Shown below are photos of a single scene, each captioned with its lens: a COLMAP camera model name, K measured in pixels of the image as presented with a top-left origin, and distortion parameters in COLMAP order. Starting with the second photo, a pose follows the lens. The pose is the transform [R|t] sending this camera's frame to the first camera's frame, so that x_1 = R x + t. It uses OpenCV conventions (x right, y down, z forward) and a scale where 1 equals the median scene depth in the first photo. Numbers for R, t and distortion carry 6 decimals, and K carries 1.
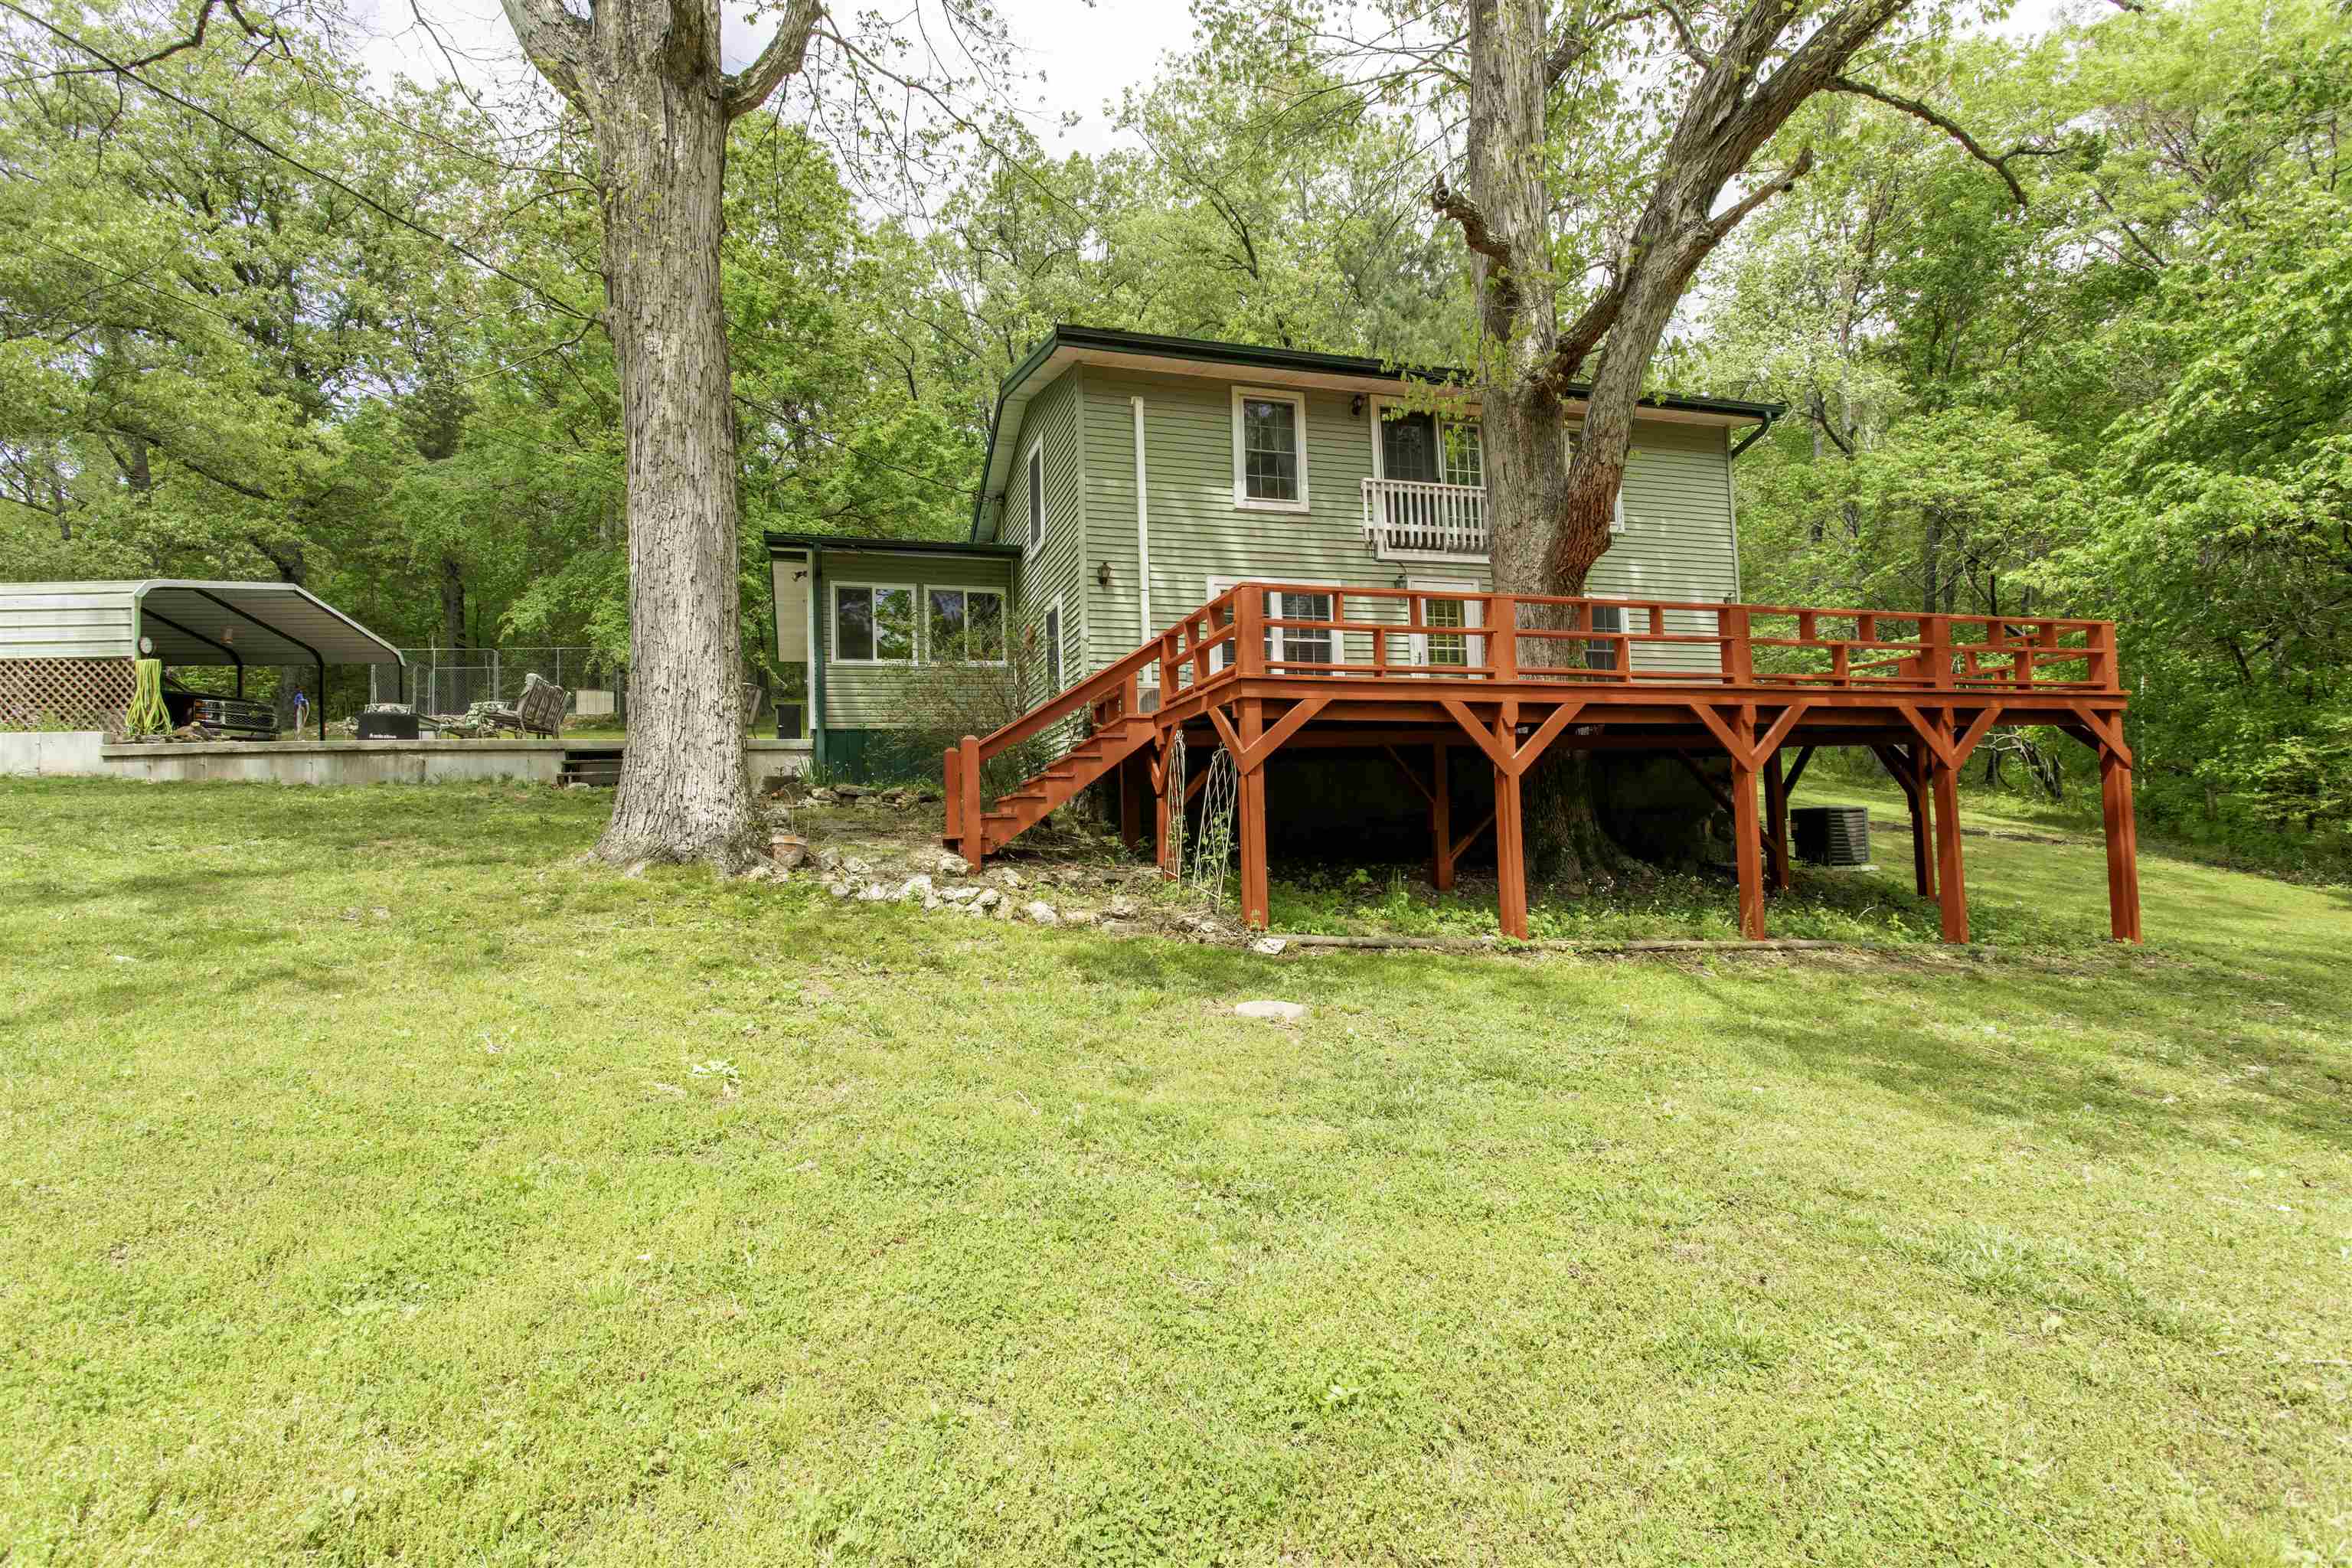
lens RADIAL K [[1128.9, 0, 1182.3], [0, 1128.9, 779.8], [0, 0, 1]] dist [0.006688, -0.001135]
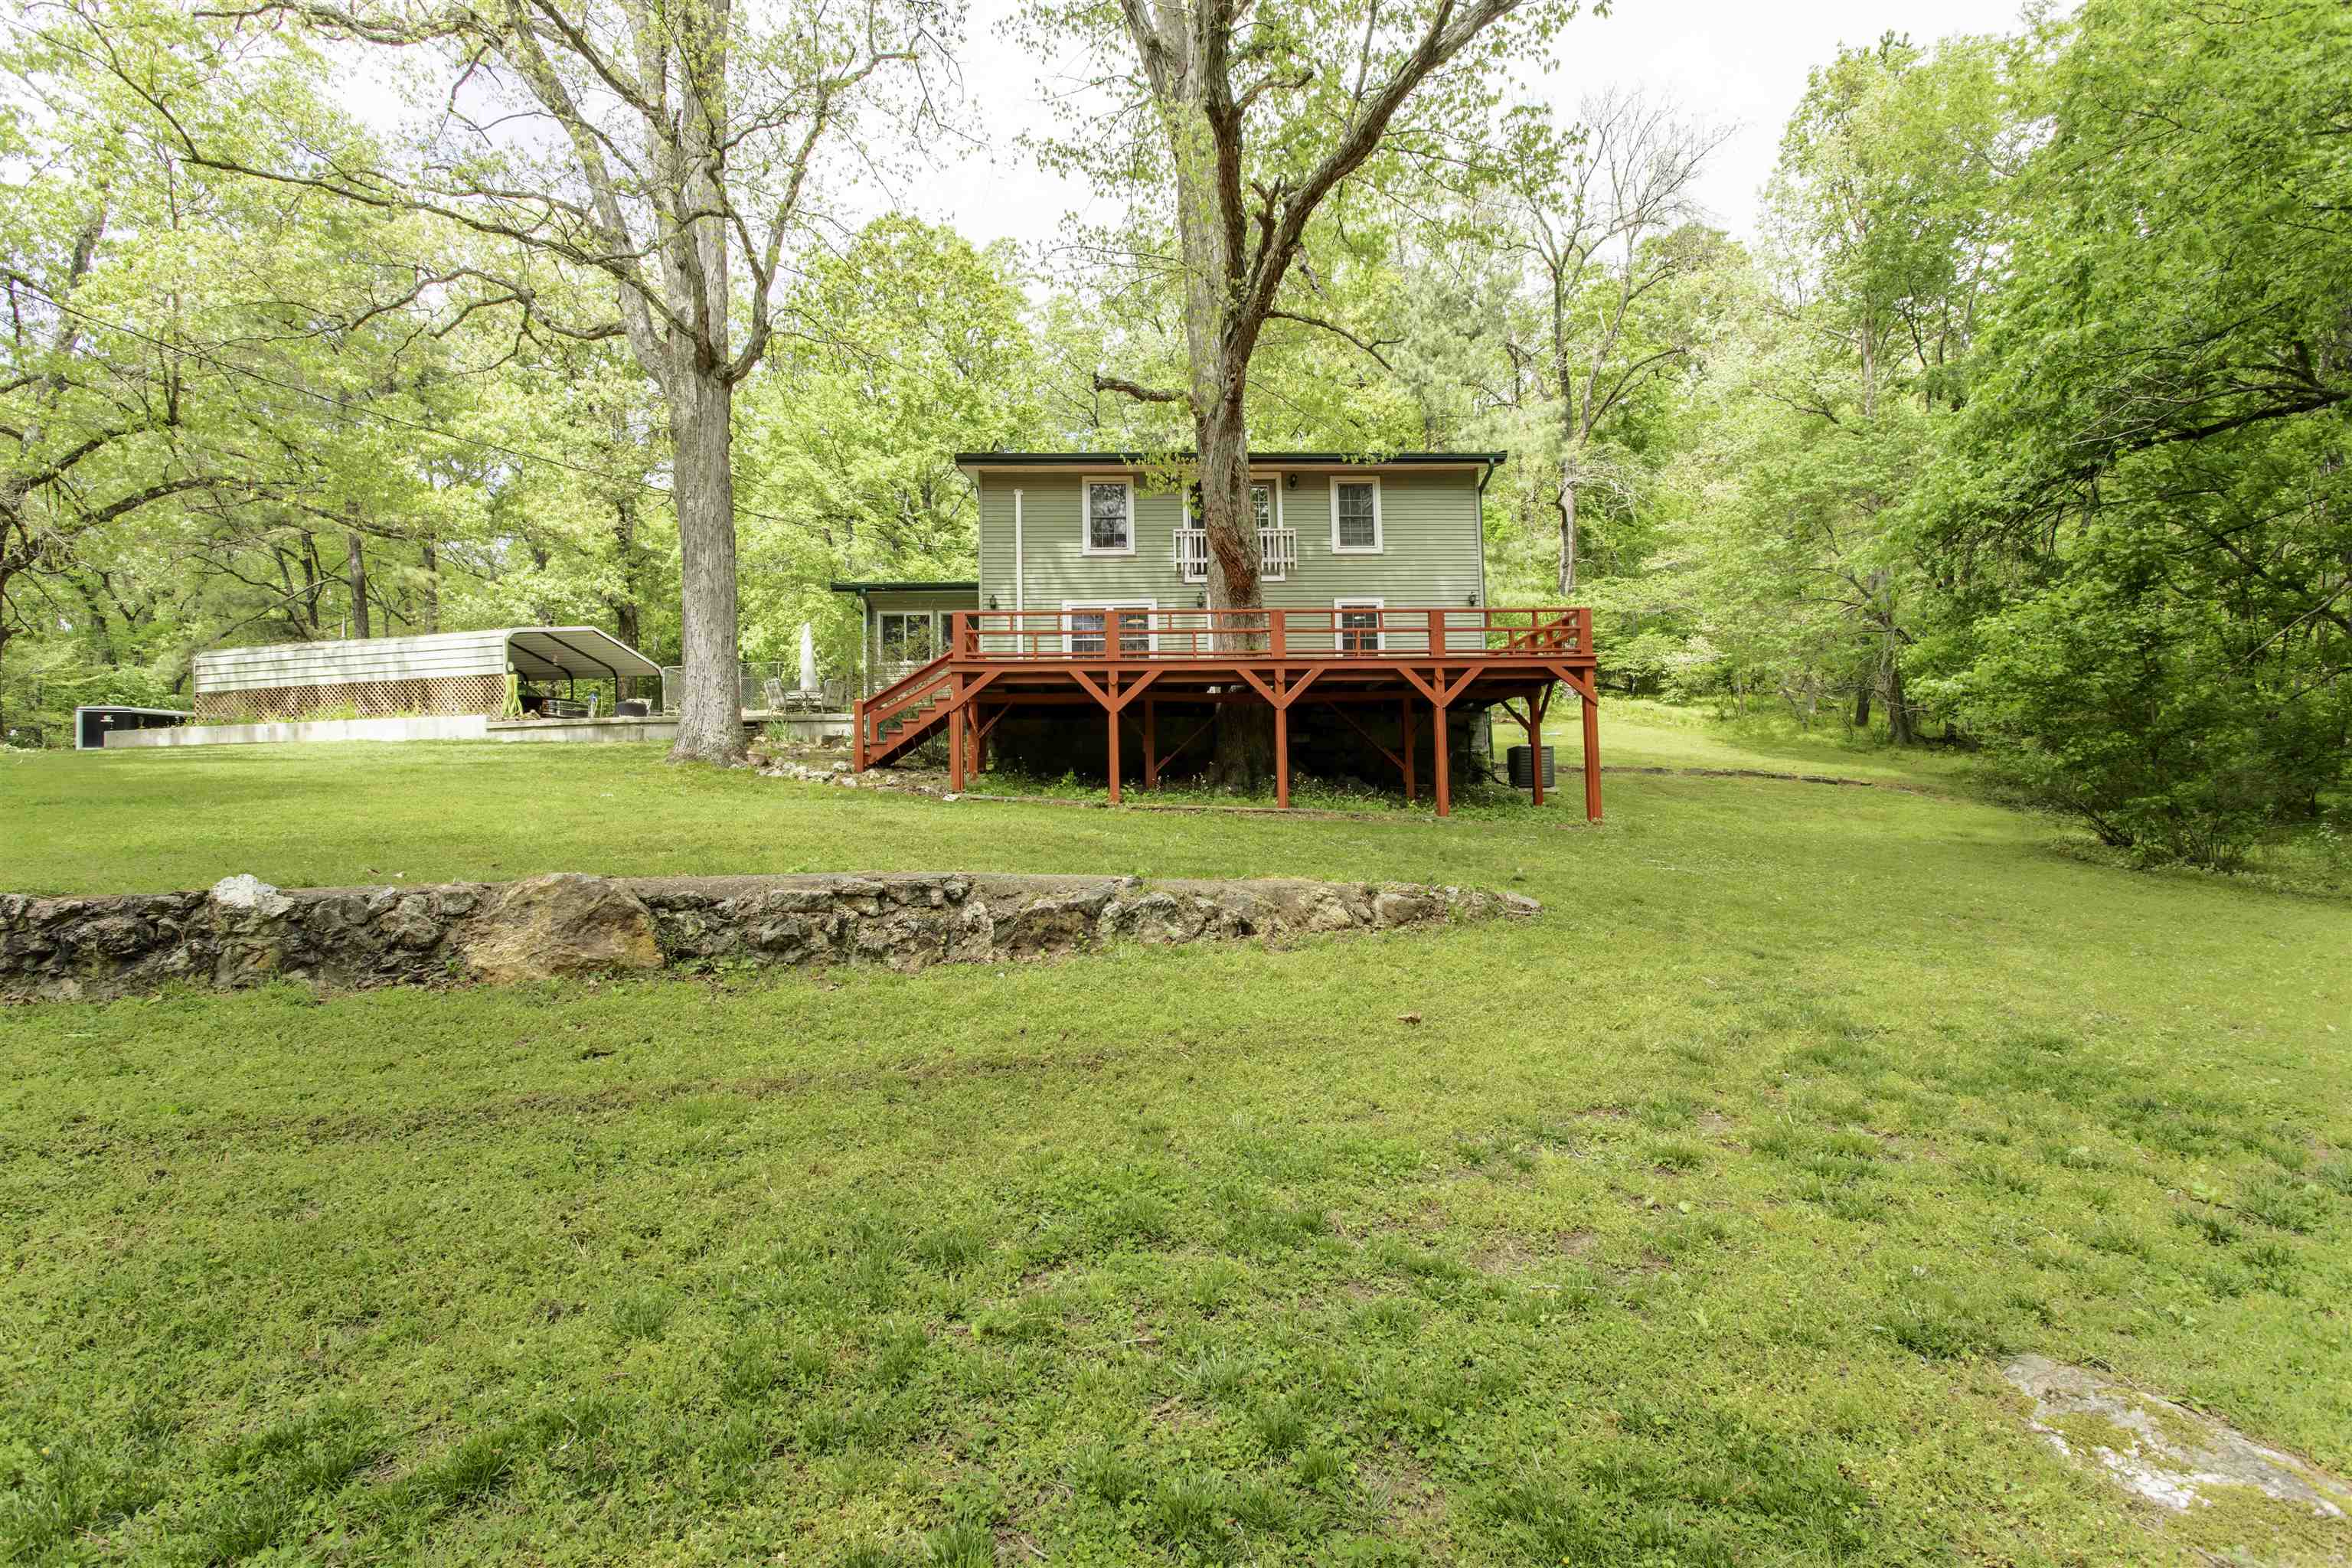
lens RADIAL K [[1128.9, 0, 1169.5], [0, 1128.9, 779.6], [0, 0, 1]] dist [0.006688, -0.001135]
pose [[0.968773, -0.006285, -0.247871, 0.522616], [0.005676, 0.999979, -0.003171, 0.069748], [0.247886, 0.001665, 0.968788, -0.451175]]
